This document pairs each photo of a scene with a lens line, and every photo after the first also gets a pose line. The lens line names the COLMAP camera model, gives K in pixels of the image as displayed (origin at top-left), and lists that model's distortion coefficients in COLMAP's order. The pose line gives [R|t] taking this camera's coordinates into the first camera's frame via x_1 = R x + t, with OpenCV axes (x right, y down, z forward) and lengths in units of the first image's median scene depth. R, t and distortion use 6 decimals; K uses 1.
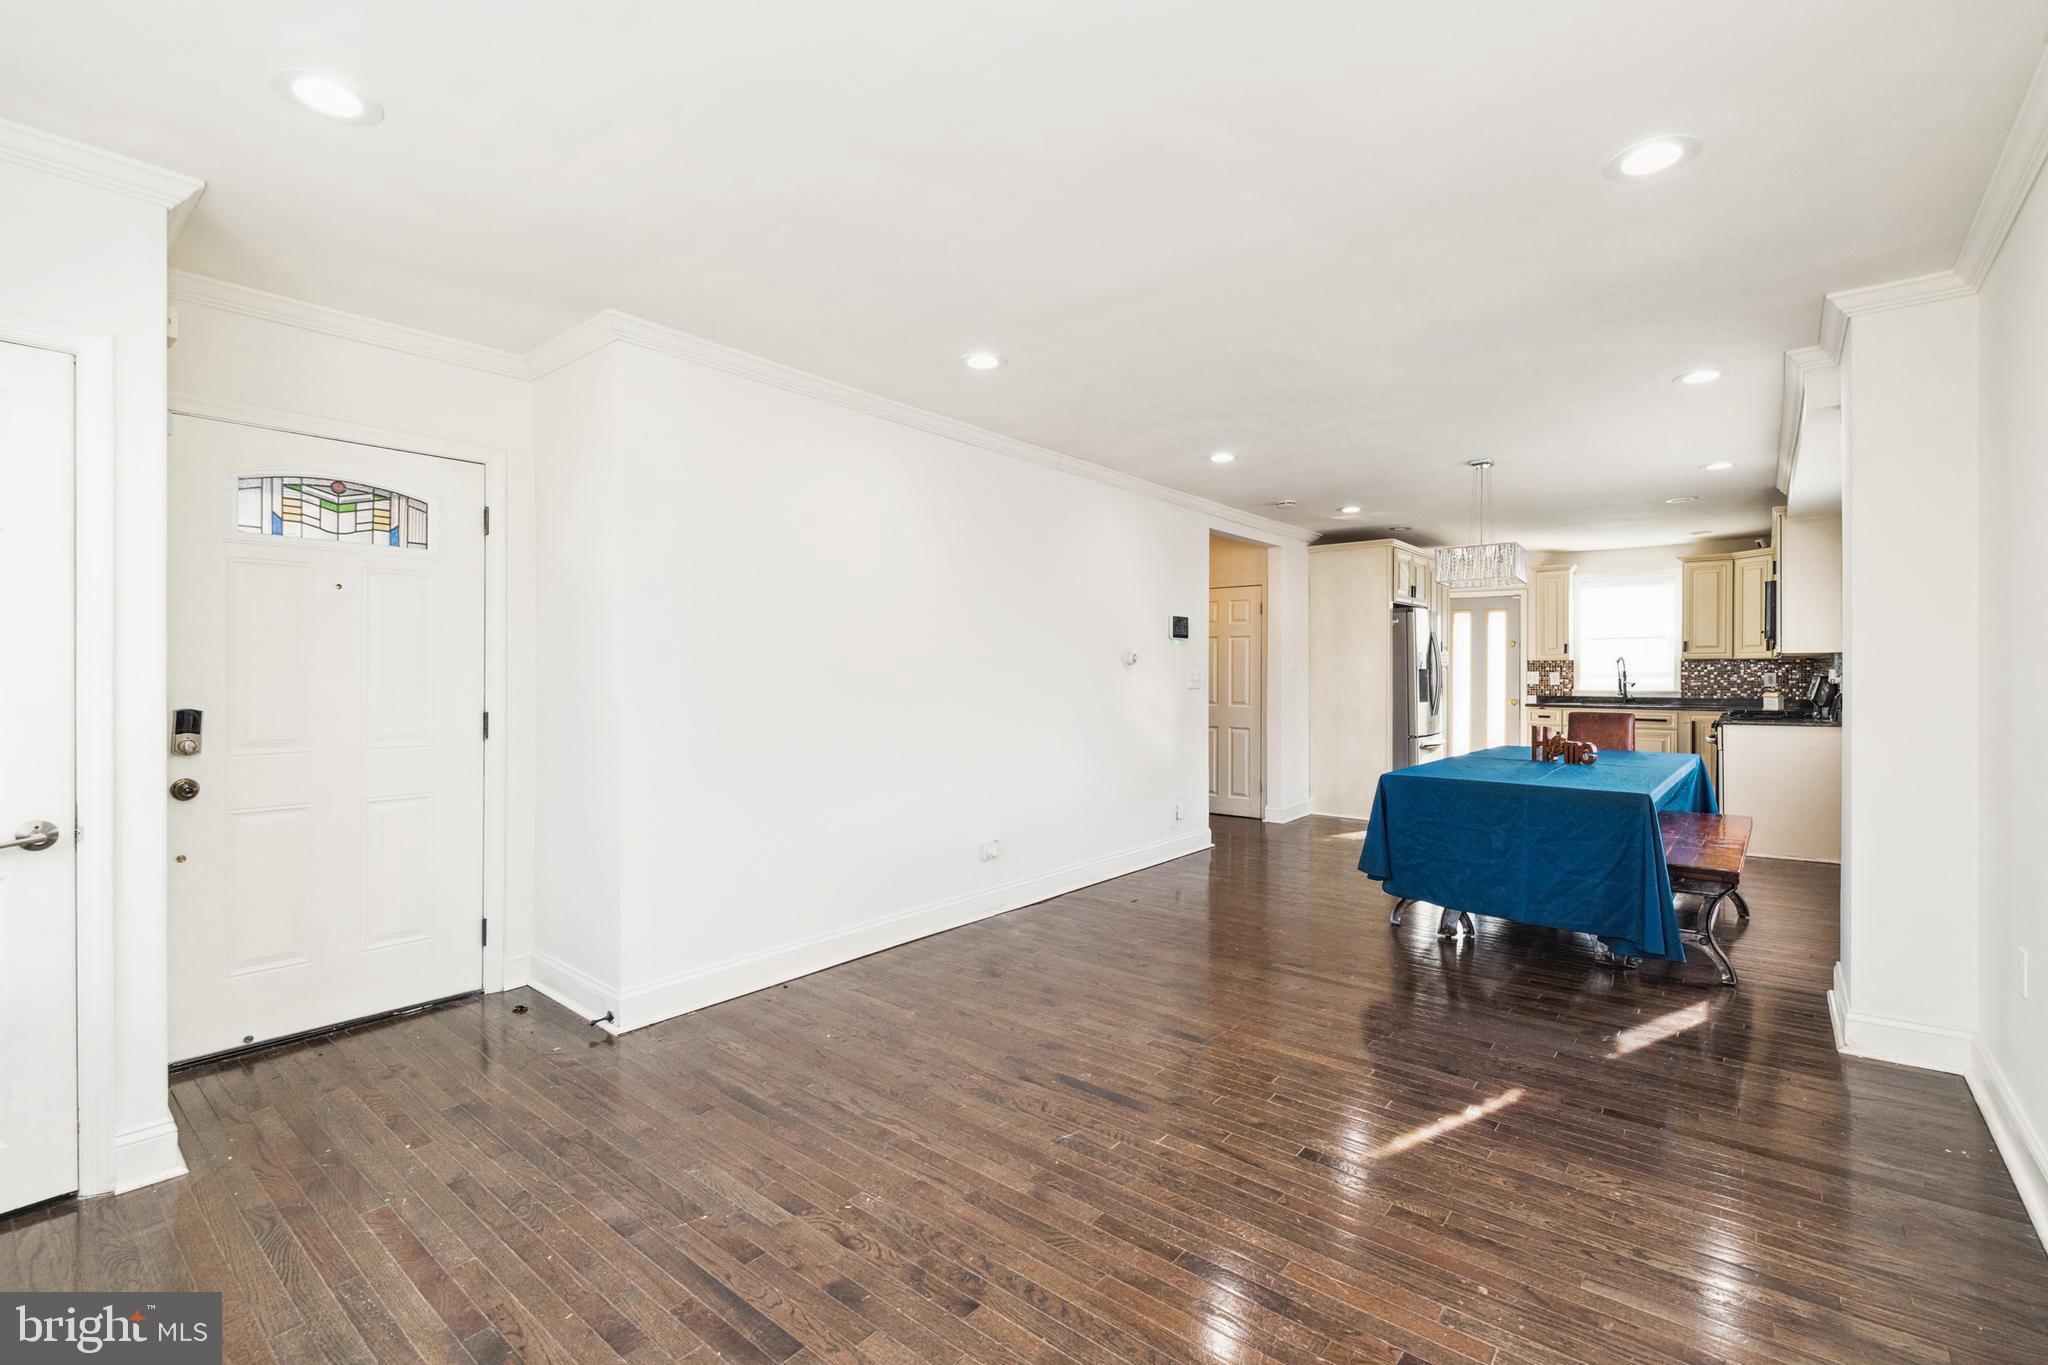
lens RADIAL K [[894.7, 0, 1021.0], [0, 894.7, 677.9], [0, 0, 1]] dist [0.012551, -0.005114]
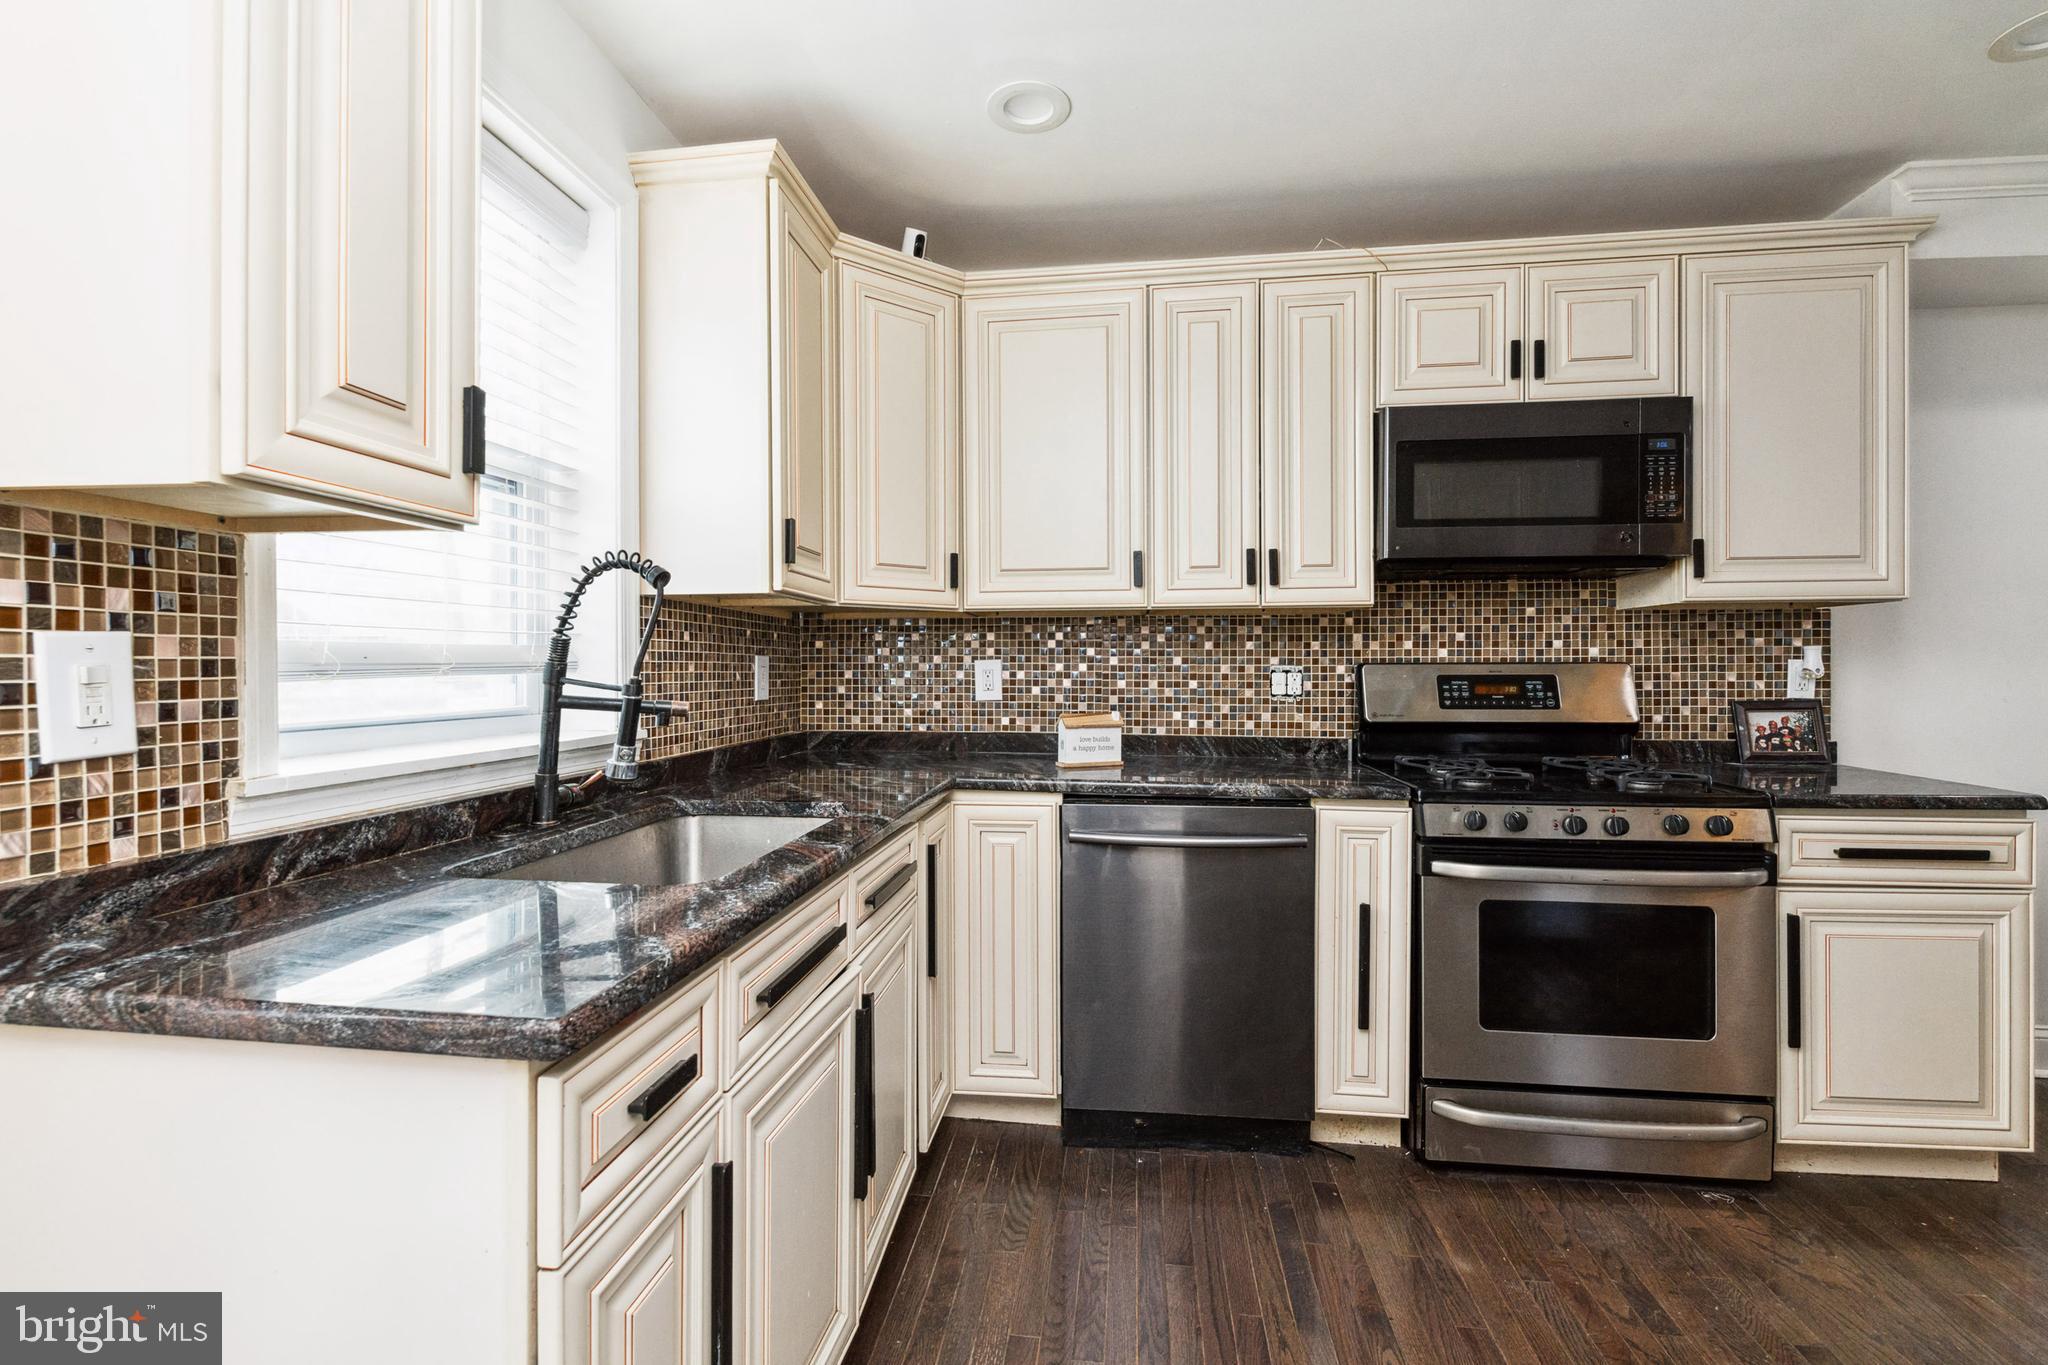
lens RADIAL K [[894.7, 0, 1007.7], [0, 894.7, 670.7], [0, 0, 1]] dist [0.012551, -0.005114]
pose [[-0.522905, 0.000006, 0.852391, 0.482855], [0.008468, 0.999951, 0.005187, -0.001642], [-0.852349, 0.009930, -0.522879, 1.018757]]
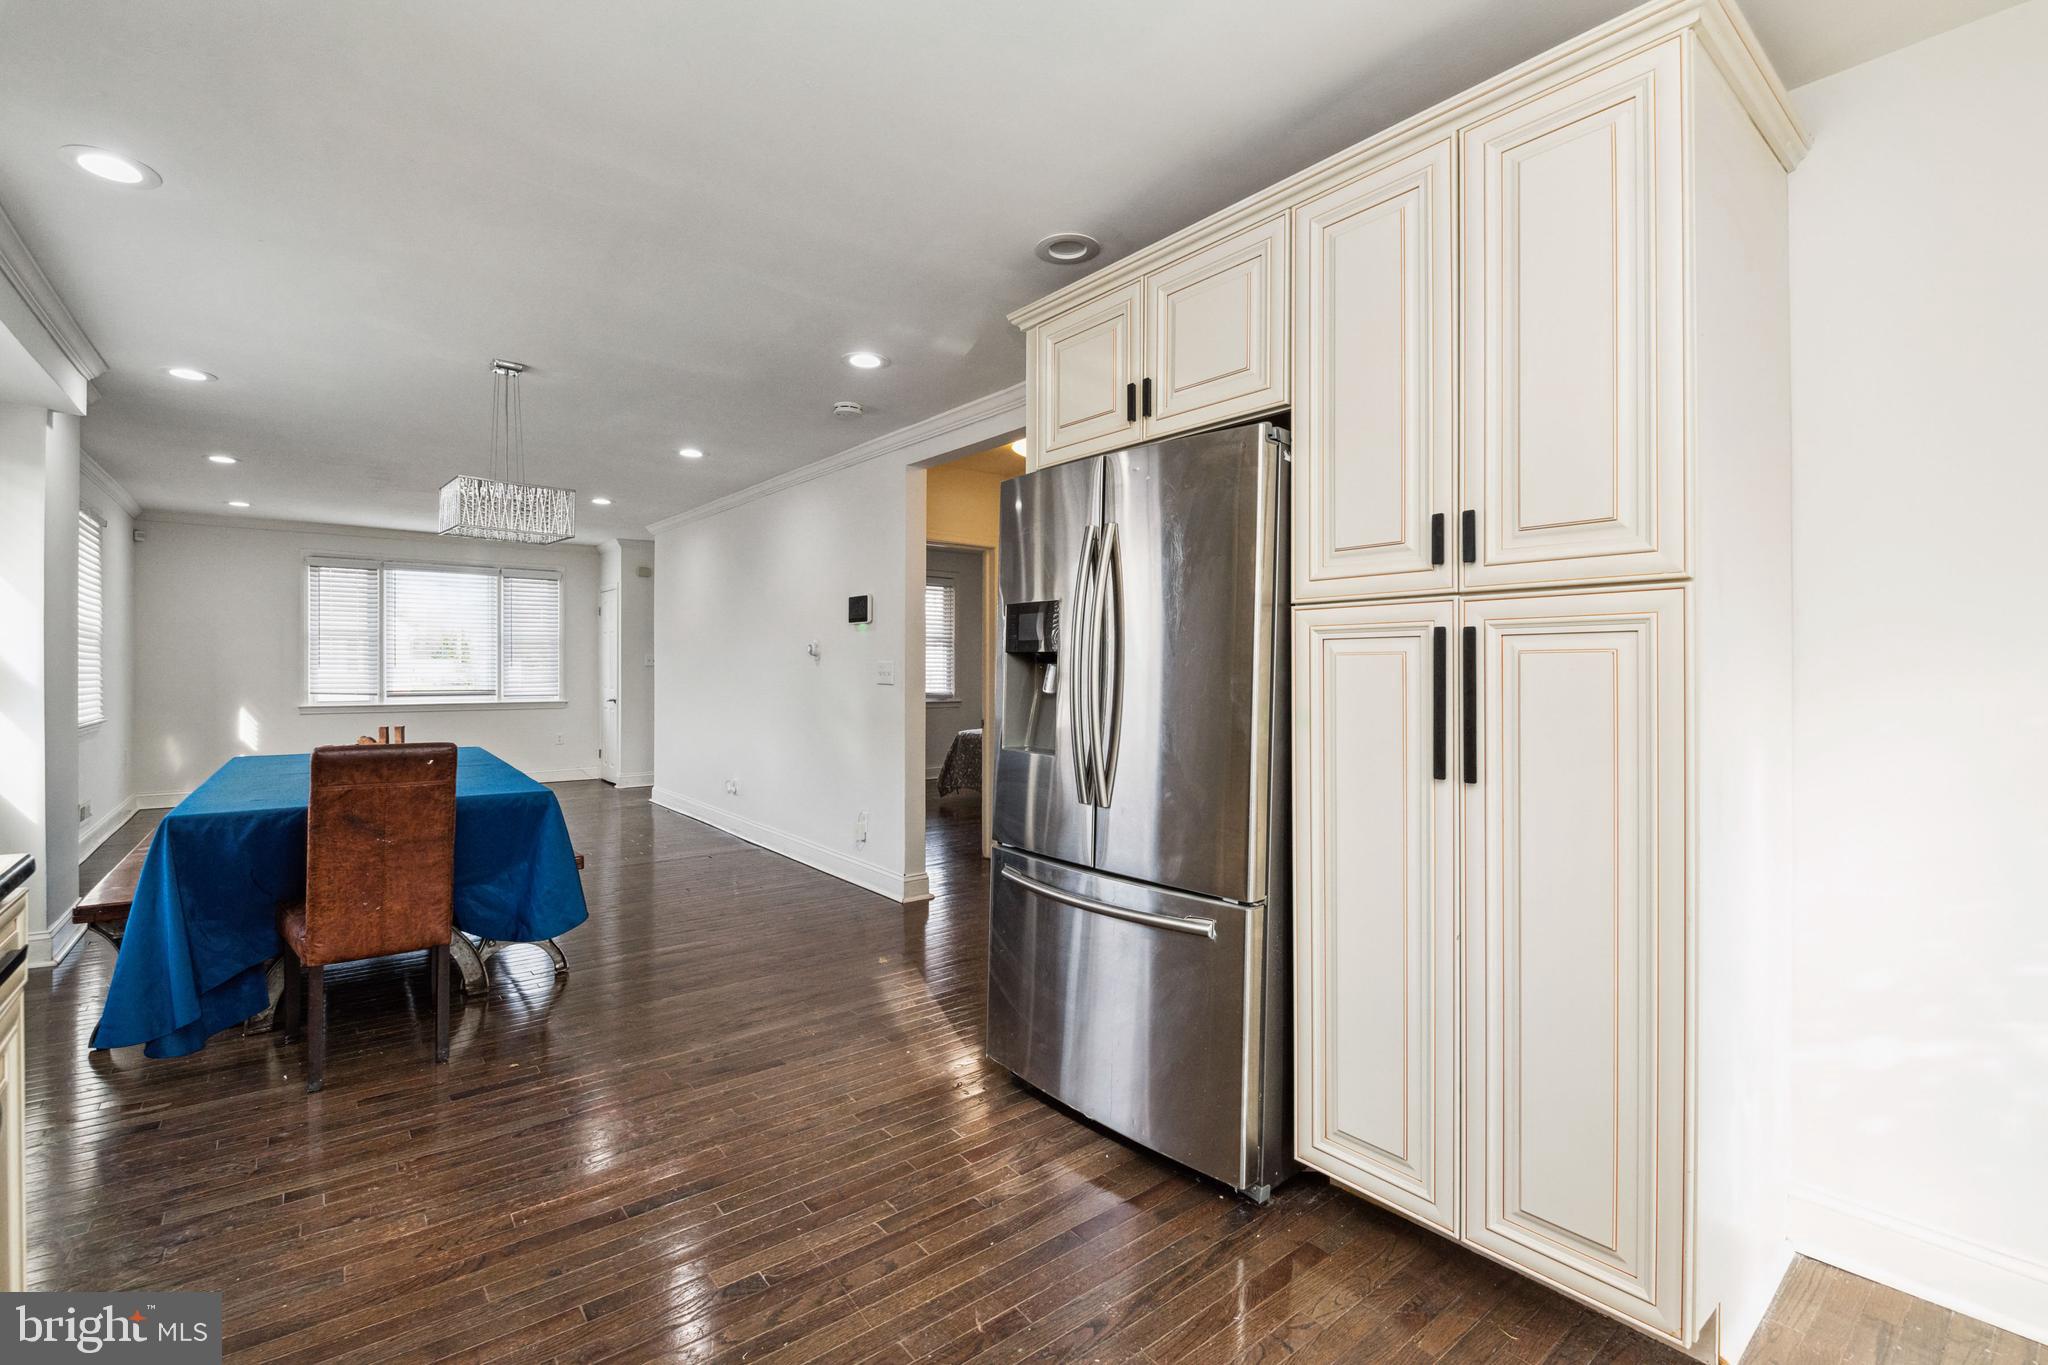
lens RADIAL K [[894.7, 0, 1021.5], [0, 894.7, 676.2], [0, 0, 1]] dist [0.012551, -0.005114]
pose [[-0.217384, 0.011478, -0.976019, 0.653836], [-0.011434, 0.999832, 0.014305, -0.004015], [0.976019, 0.014269, -0.217216, 0.898129]]
